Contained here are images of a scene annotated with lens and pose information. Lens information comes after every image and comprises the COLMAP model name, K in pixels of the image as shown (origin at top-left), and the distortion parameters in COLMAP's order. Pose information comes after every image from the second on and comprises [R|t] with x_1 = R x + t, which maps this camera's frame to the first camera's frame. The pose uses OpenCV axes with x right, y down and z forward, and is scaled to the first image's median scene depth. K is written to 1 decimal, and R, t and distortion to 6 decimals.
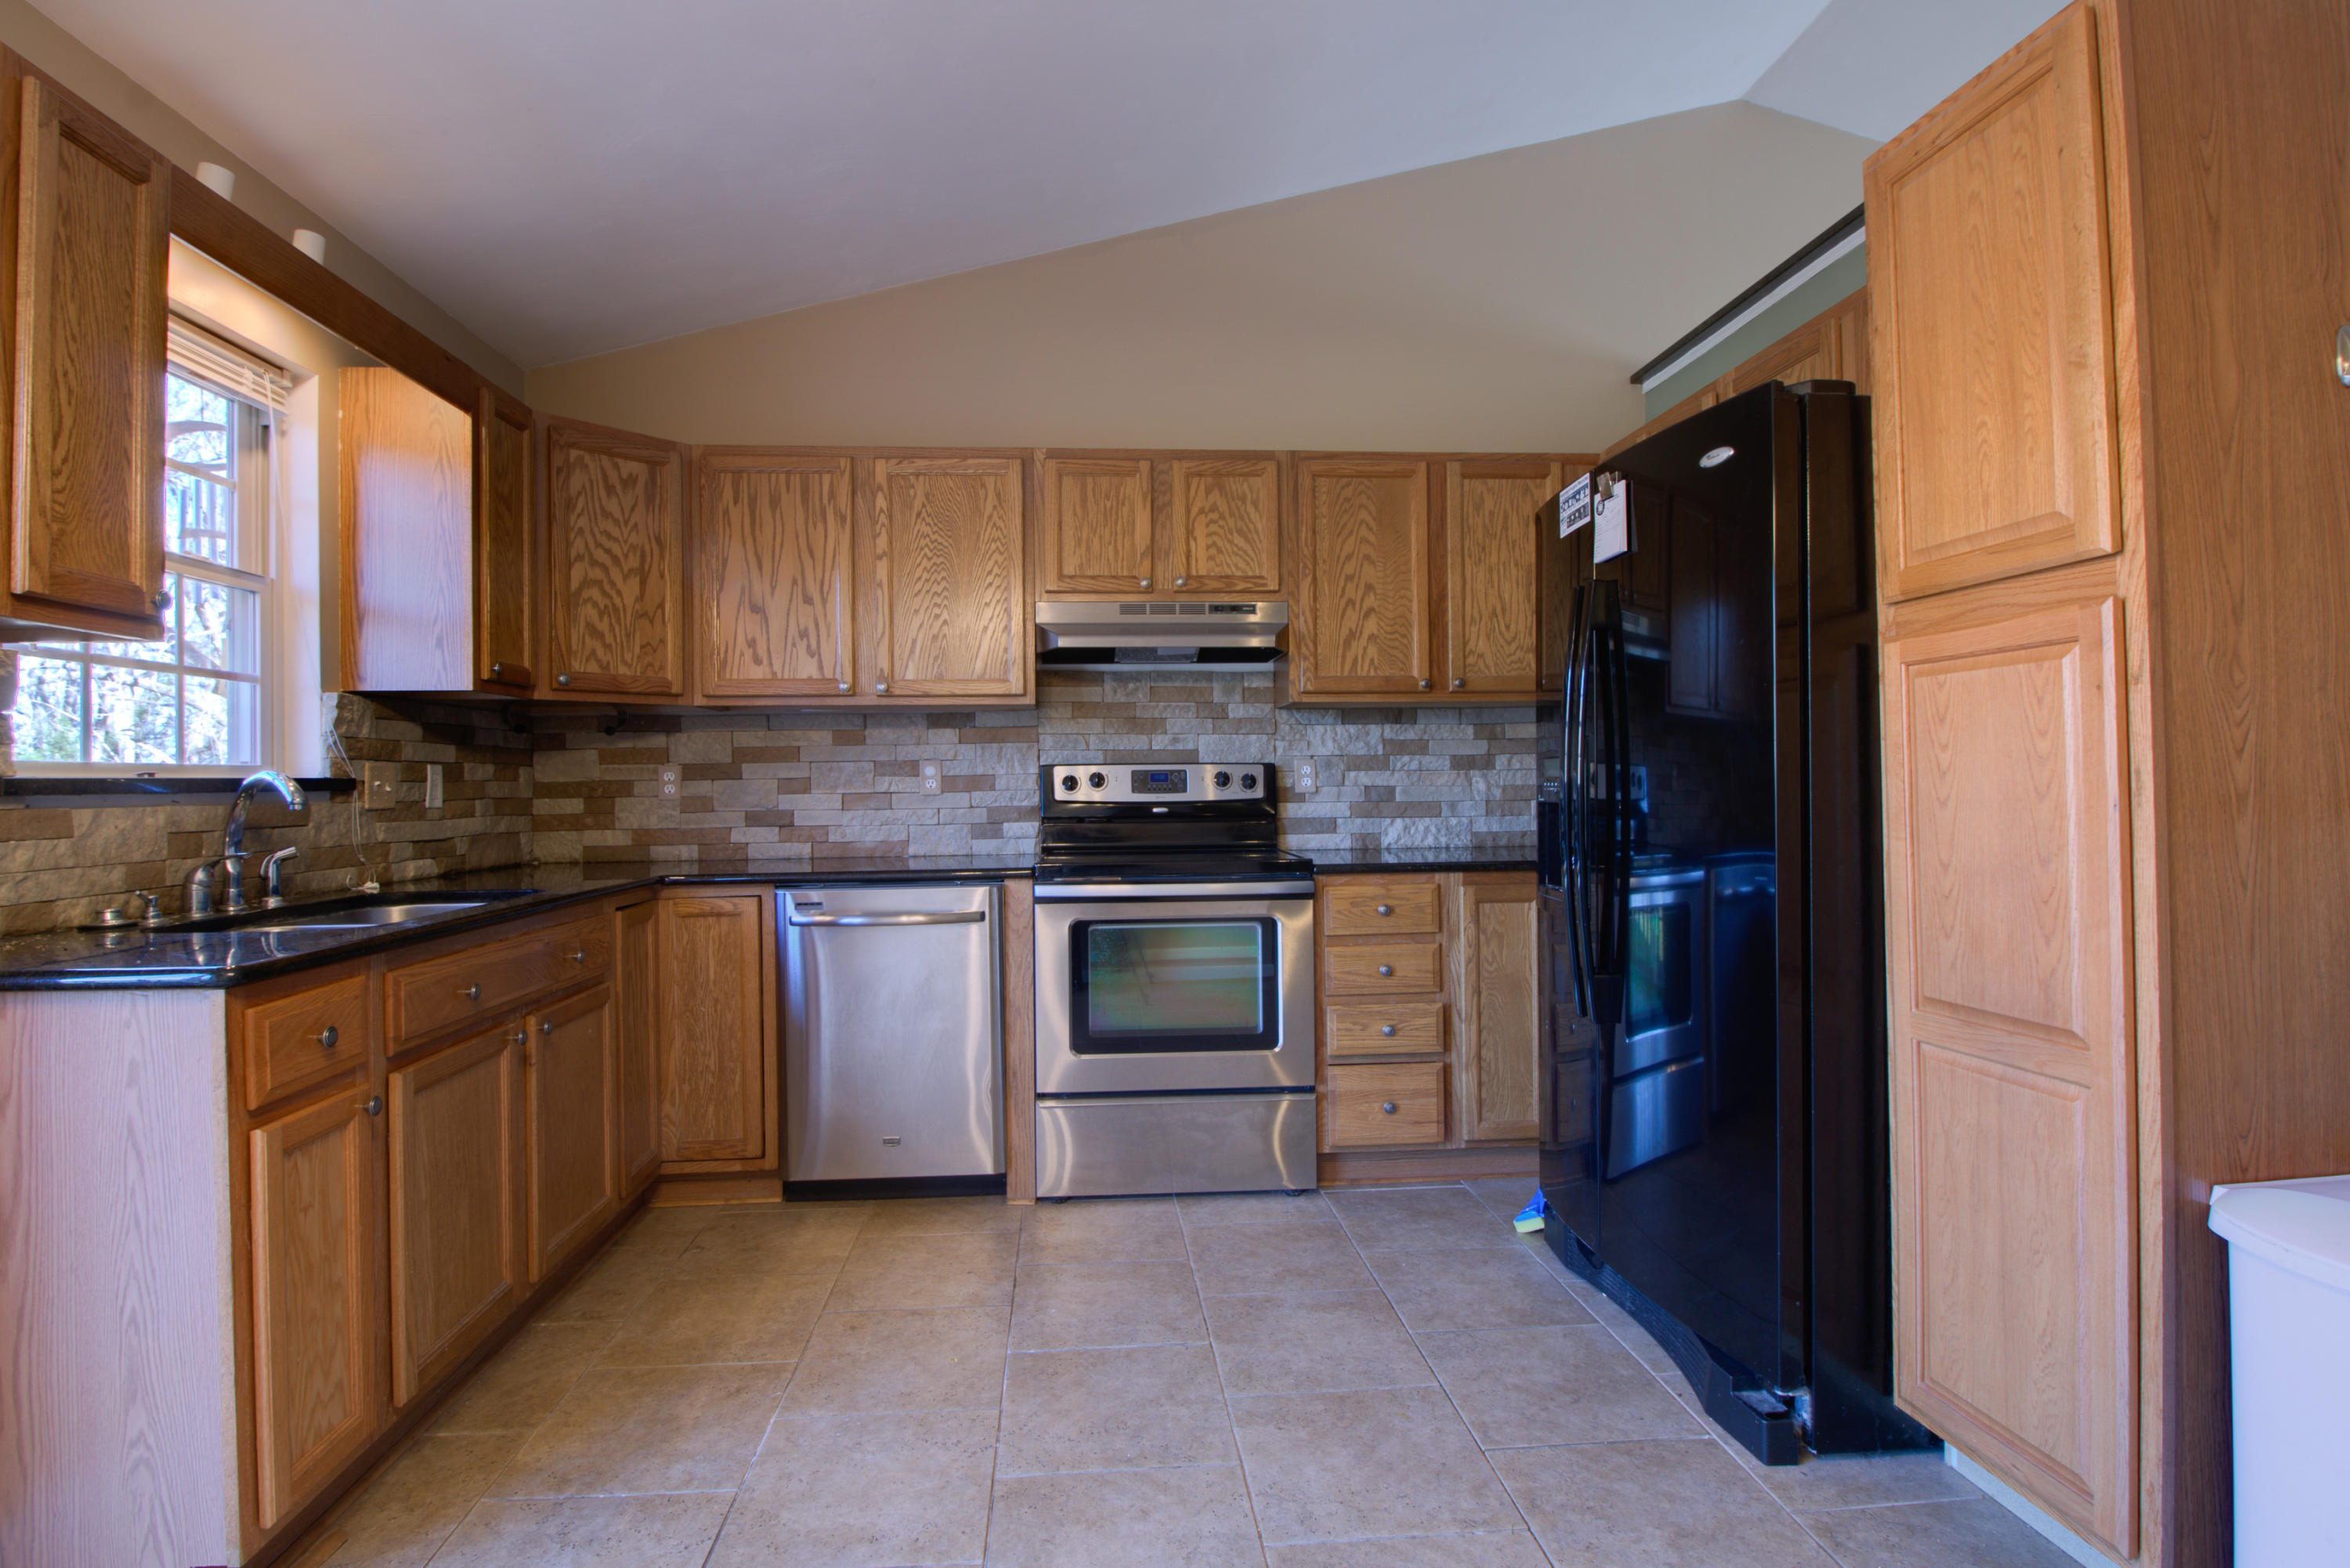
lens RADIAL K [[1119.1, 0, 1177.1], [0, 1119.1, 773.5], [0, 0, 1]] dist [0.000546, -0.014602]
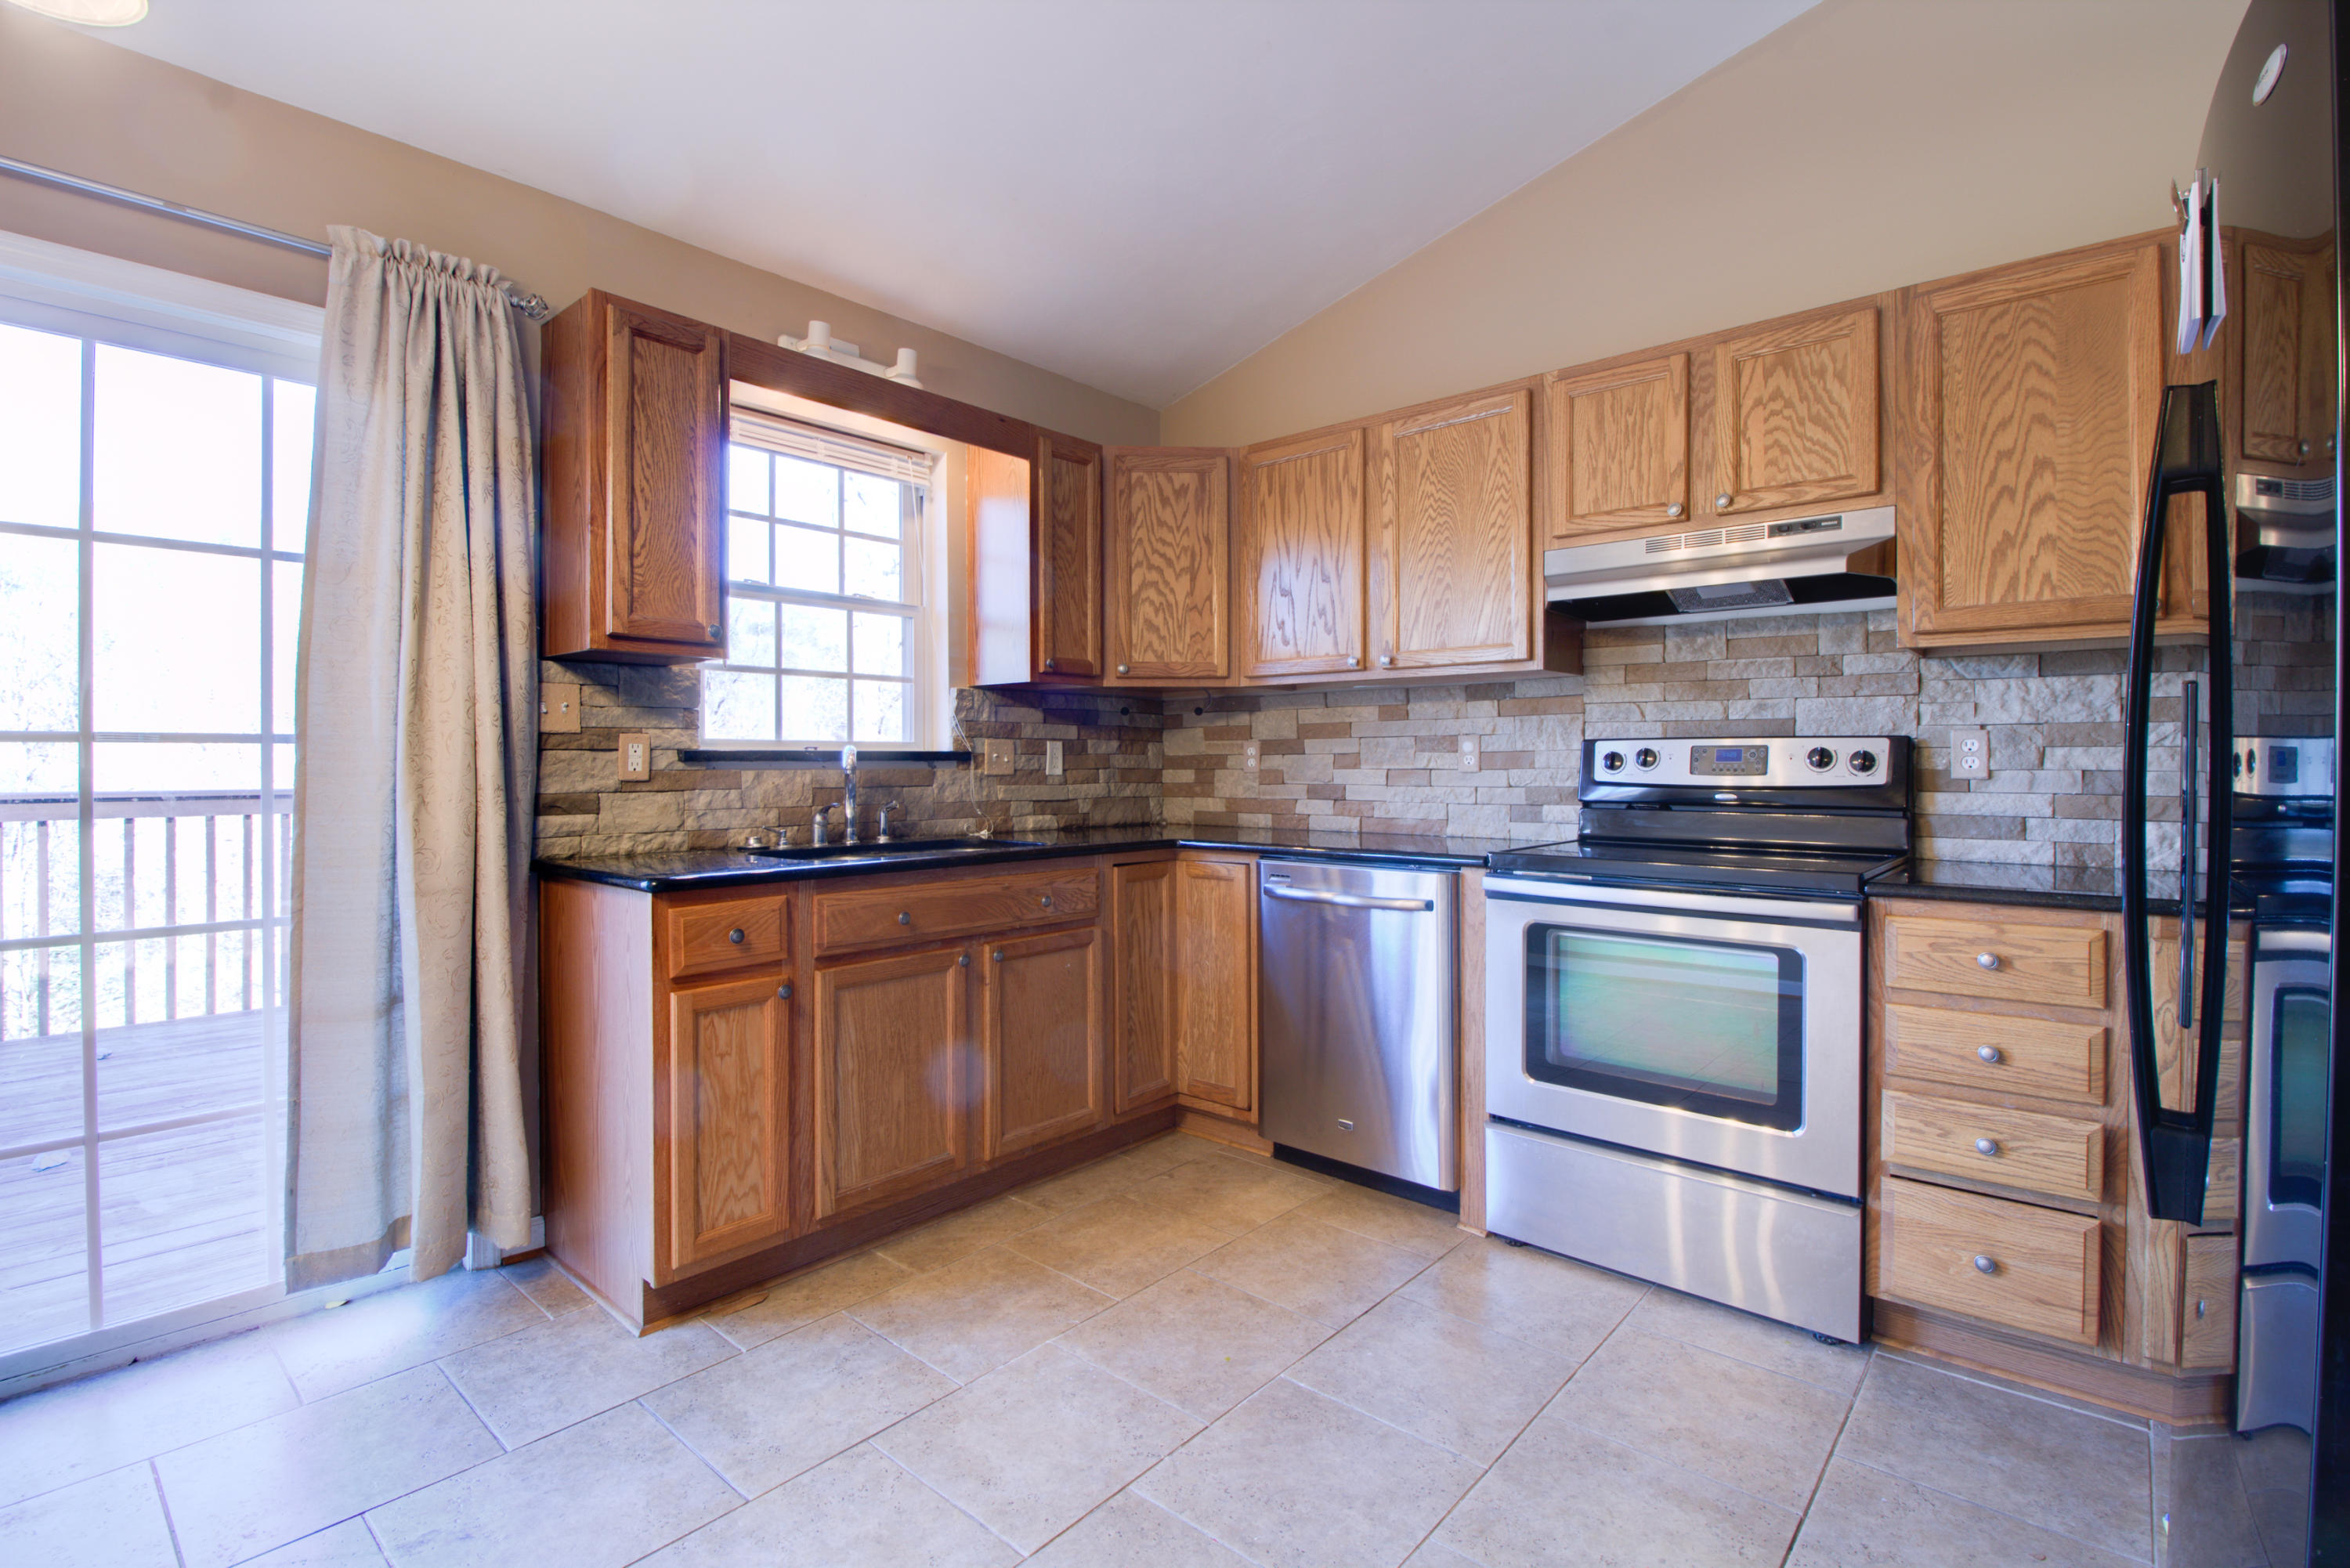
lens RADIAL K [[1083.5, 0, 1173.2], [0, 1083.5, 766.6], [0, 0, 1]] dist [0.001813, -0.014505]
pose [[0.698696, 0.013914, -0.715283, 0.302602], [-0.002471, 0.999852, 0.017037, -0.000358], [0.715415, -0.010136, 0.698627, 0.227472]]
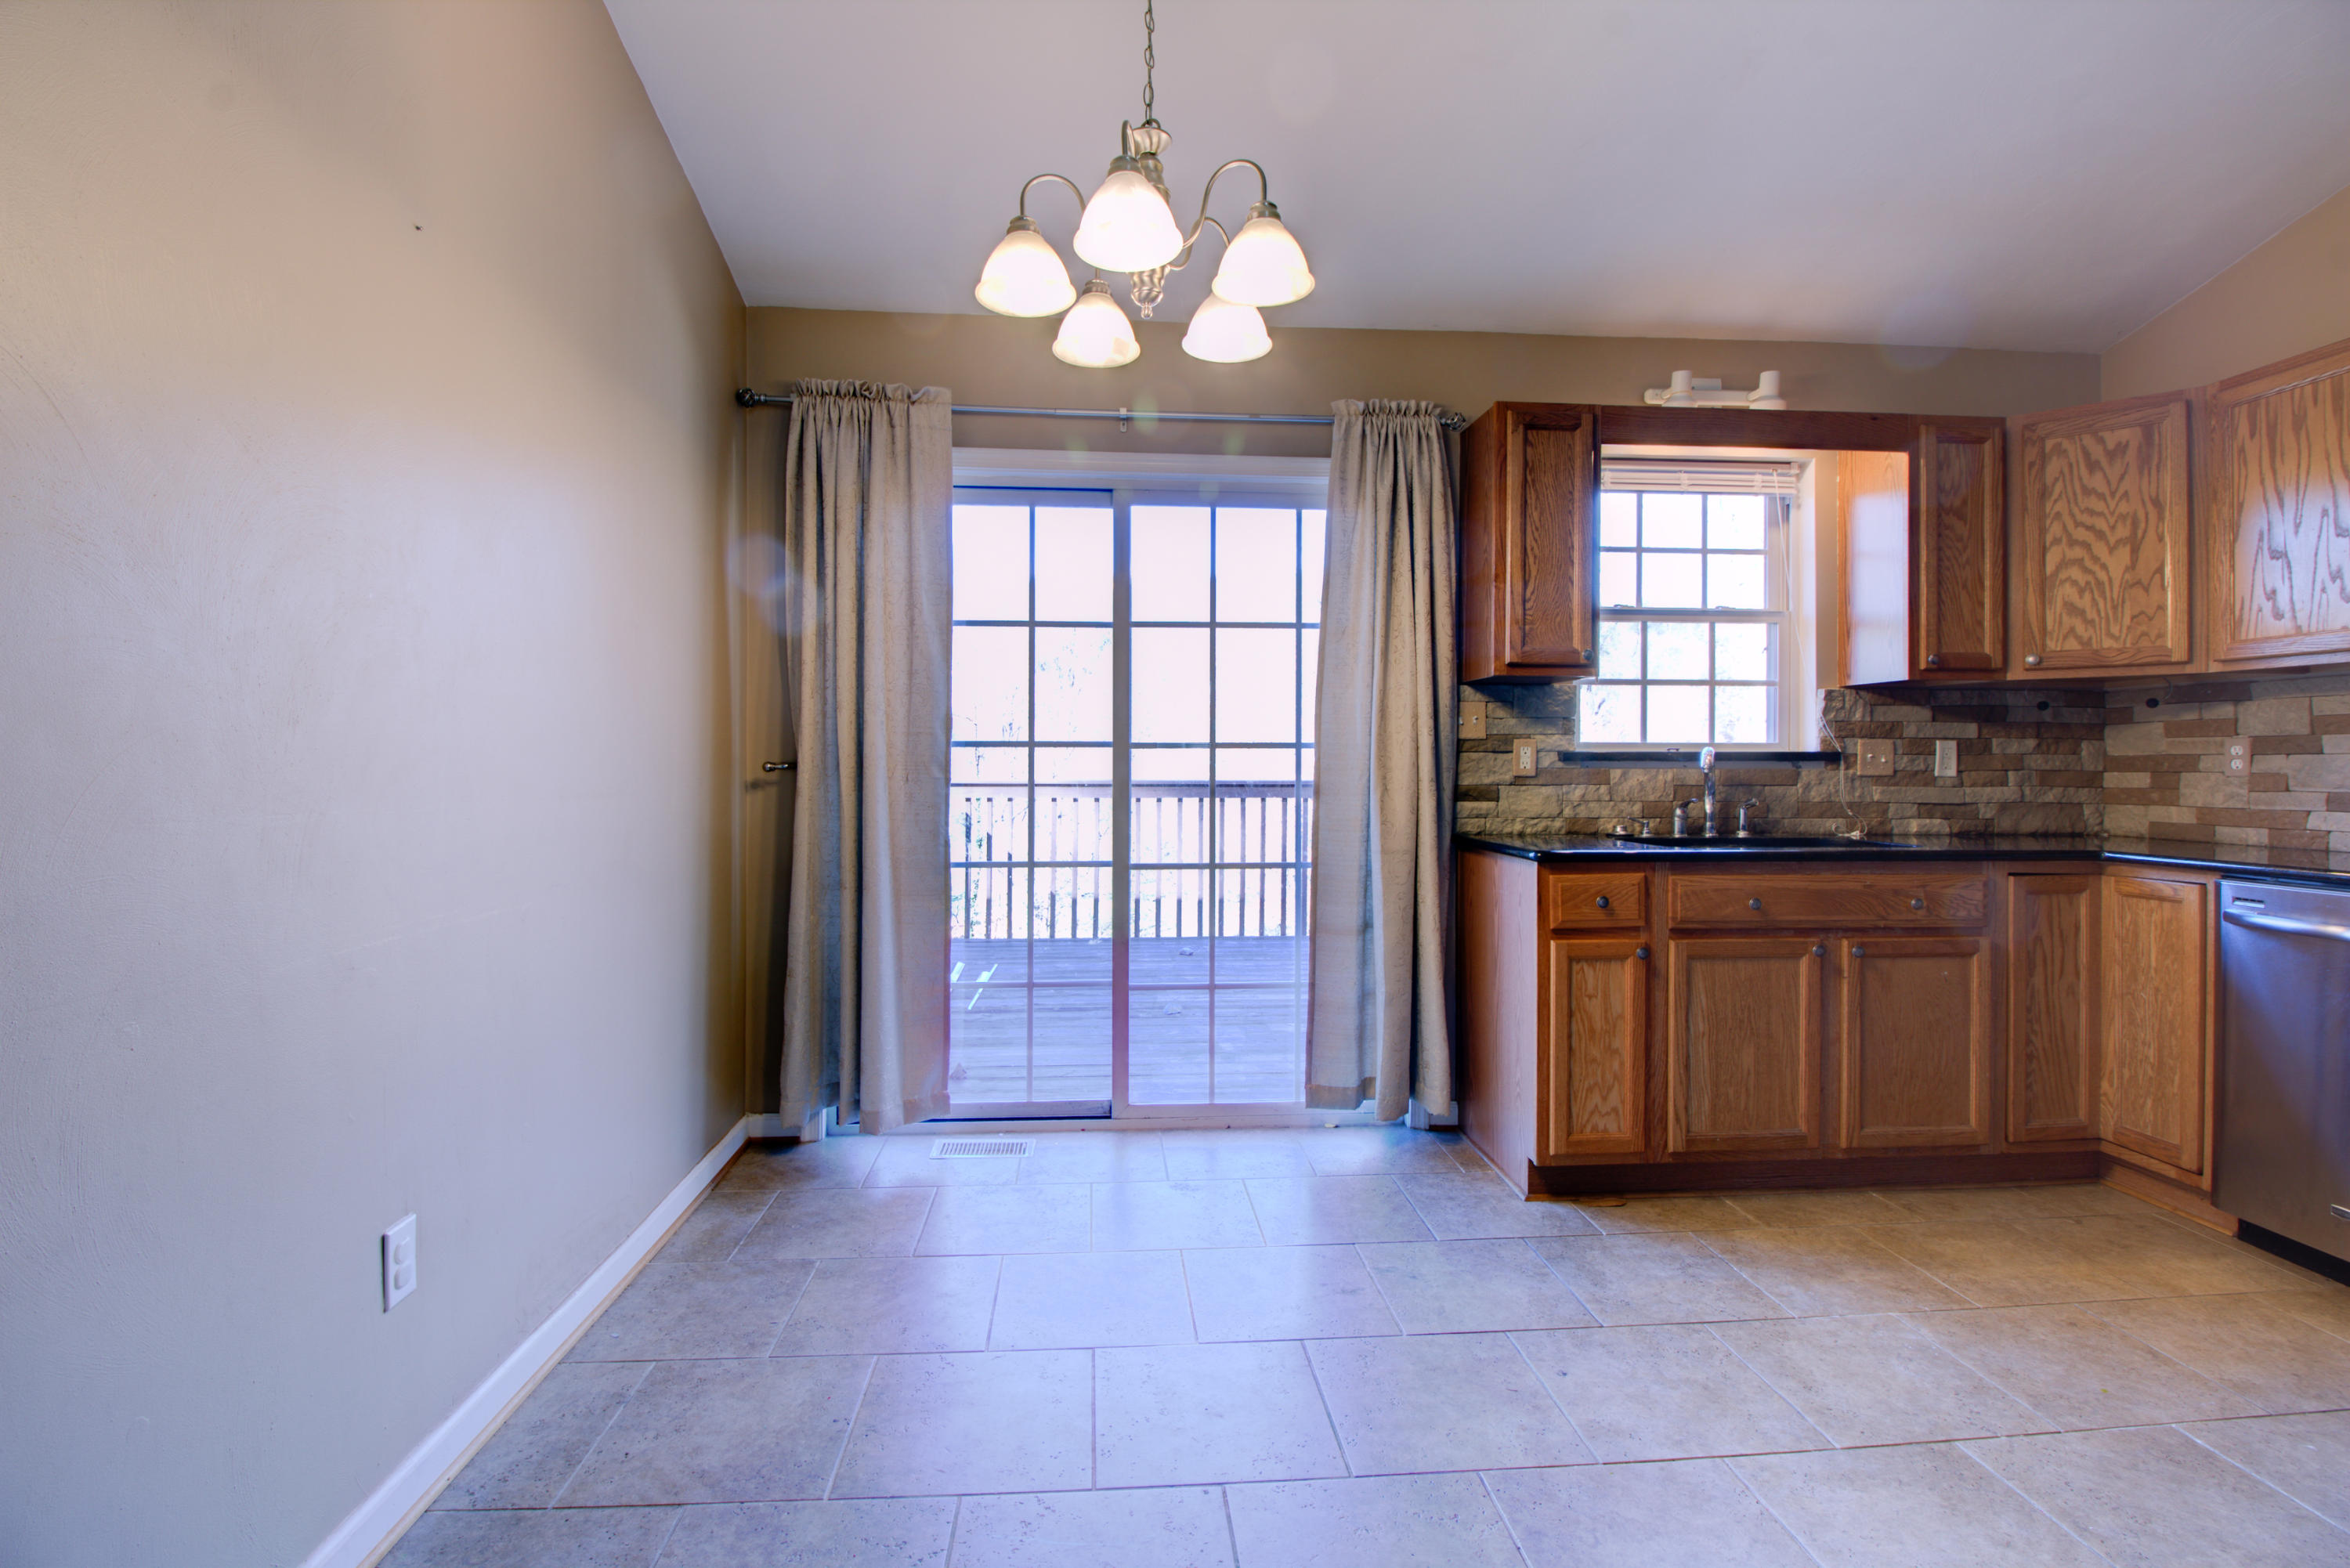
lens RADIAL K [[1083.5, 0, 1173.2], [0, 1083.5, 766.6], [0, 0, 1]] dist [0.001813, -0.014505]
pose [[0.001409, 0.016541, -0.999862, 0.470385], [0.004261, 0.999854, 0.016547, -0.002494], [0.999990, -0.004284, 0.001338, 0.169602]]
